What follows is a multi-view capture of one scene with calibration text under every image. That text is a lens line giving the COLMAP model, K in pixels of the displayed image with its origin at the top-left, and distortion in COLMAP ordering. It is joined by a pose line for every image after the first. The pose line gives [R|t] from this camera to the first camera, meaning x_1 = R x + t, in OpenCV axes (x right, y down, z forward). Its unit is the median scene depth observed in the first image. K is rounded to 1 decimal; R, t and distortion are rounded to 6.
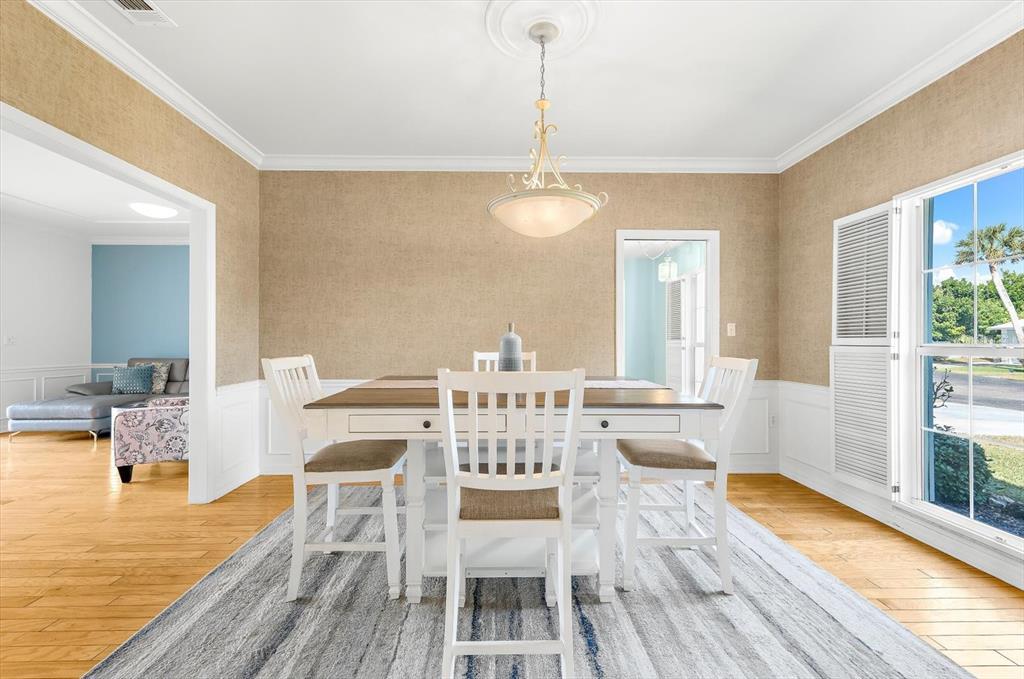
lens RADIAL K [[417.4, 0, 510.6], [0, 417.4, 340.0], [0, 0, 1]] dist [0.006426, -0.000872]
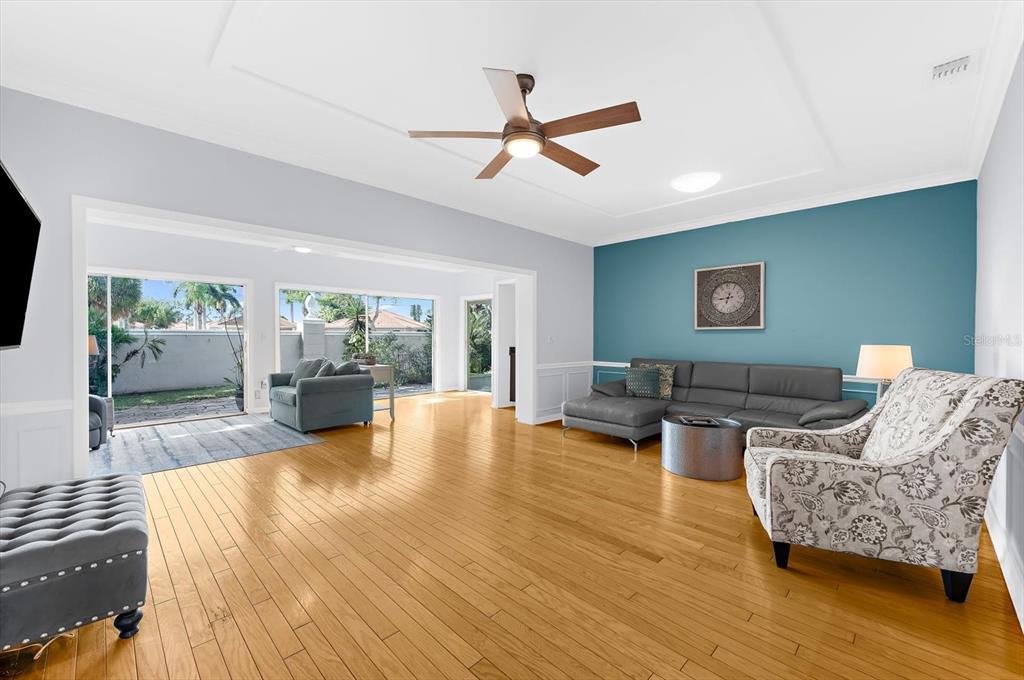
lens RADIAL K [[417.4, 0, 508.5], [0, 417.4, 337.7], [0, 0, 1]] dist [0.006426, -0.000872]
pose [[0.681625, 0.004791, -0.731686, -0.711619], [-0.000005, 0.999979, 0.006543, -0.016685], [0.731701, -0.004457, 0.681611, 0.247451]]
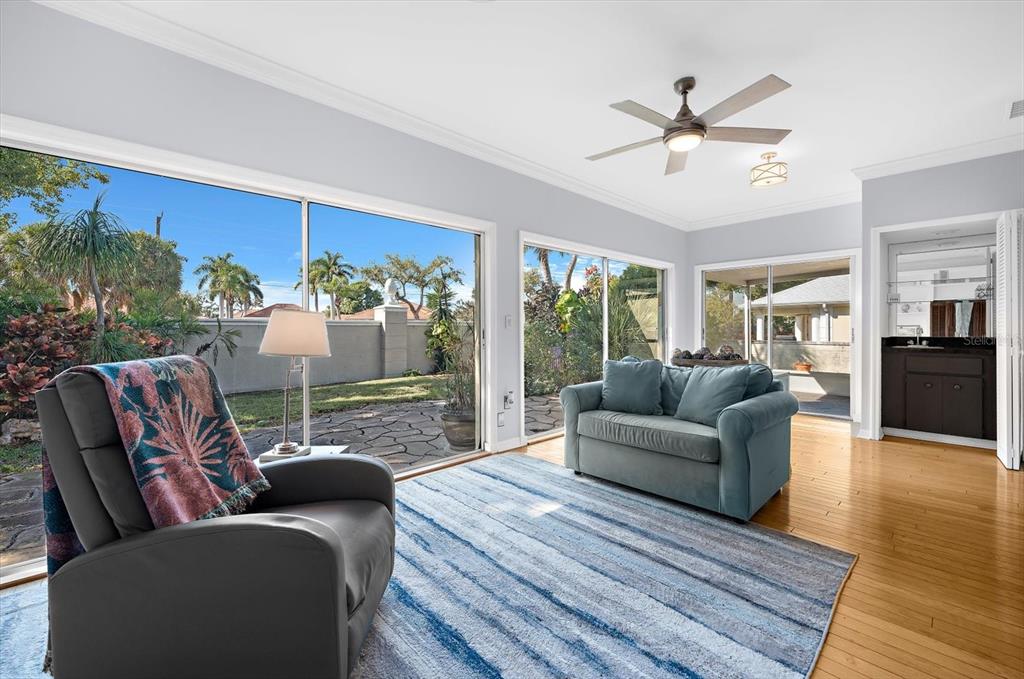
lens RADIAL K [[417.4, 0, 504.9], [0, 417.4, 330.5], [0, 0, 1]] dist [0.006426, -0.000872]
pose [[0.662882, 0.003641, -0.748715, -2.011589], [0.004264, 0.999954, 0.008638, 0.006270], [0.748712, -0.008919, 0.662835, -0.026309]]
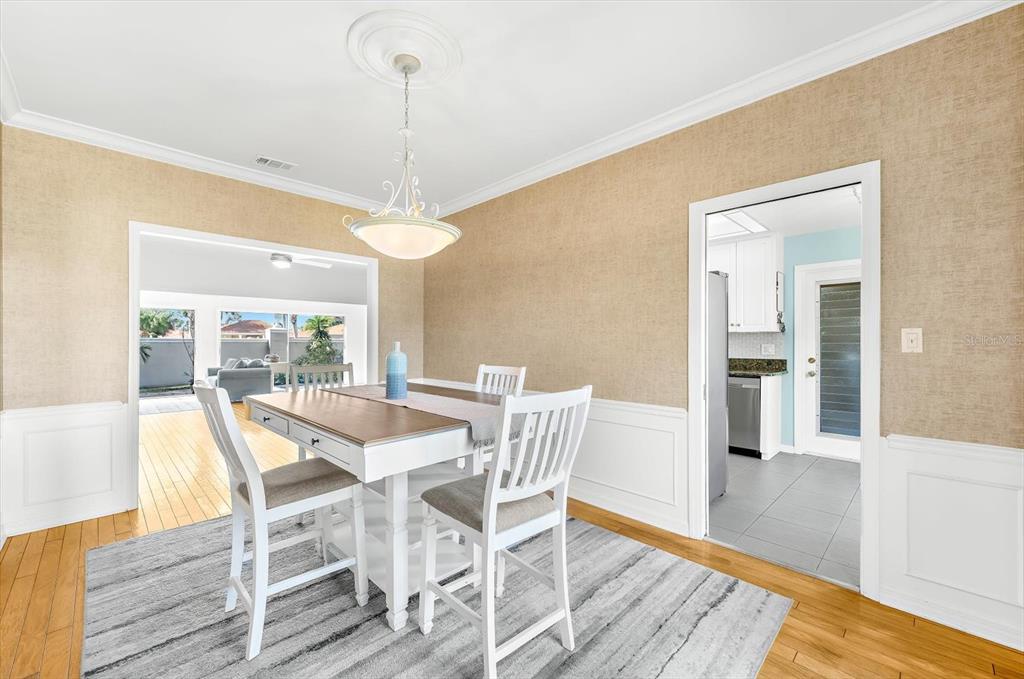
lens RADIAL K [[417.4, 0, 512.1], [0, 417.4, 342.5], [0, 0, 1]] dist [0.006426, -0.000872]
pose [[0.684085, 0.001626, -0.729400, 0.619868], [0.002223, 0.999988, 0.004314, -0.027212], [0.729399, -0.004573, 0.684074, 0.291332]]
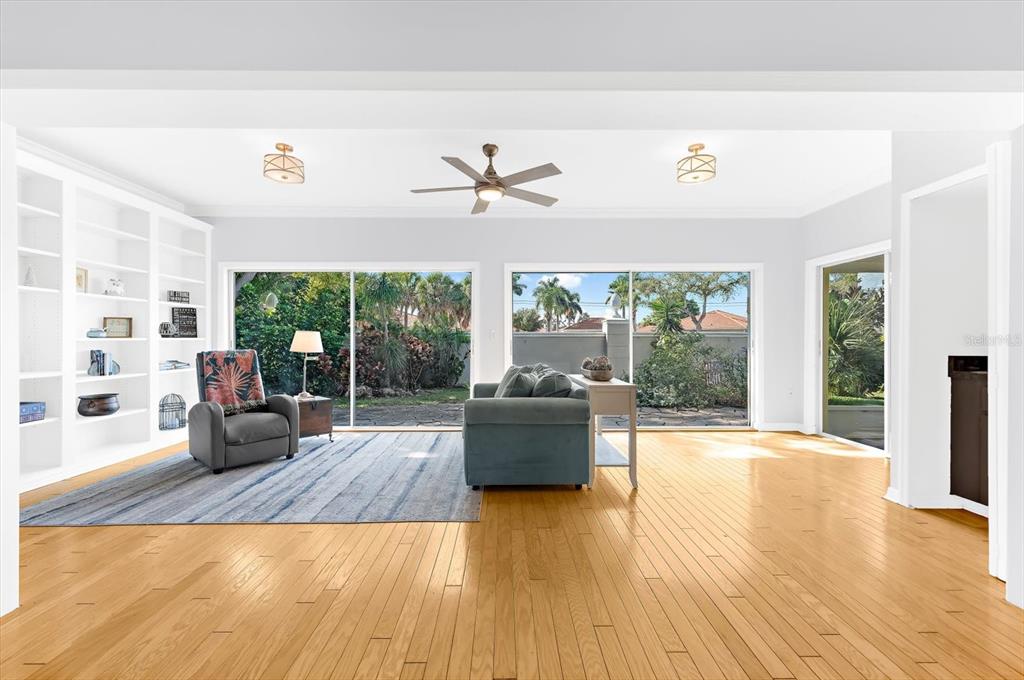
lens RADIAL K [[417.4, 0, 505.7], [0, 417.4, 340.2], [0, 0, 1]] dist [0.006426, -0.000872]
pose [[-0.020701, 0.003032, -0.999781, -1.376529], [0.002631, 0.999992, 0.002978, 0.008036], [0.999782, -0.002569, -0.020709, 0.807101]]
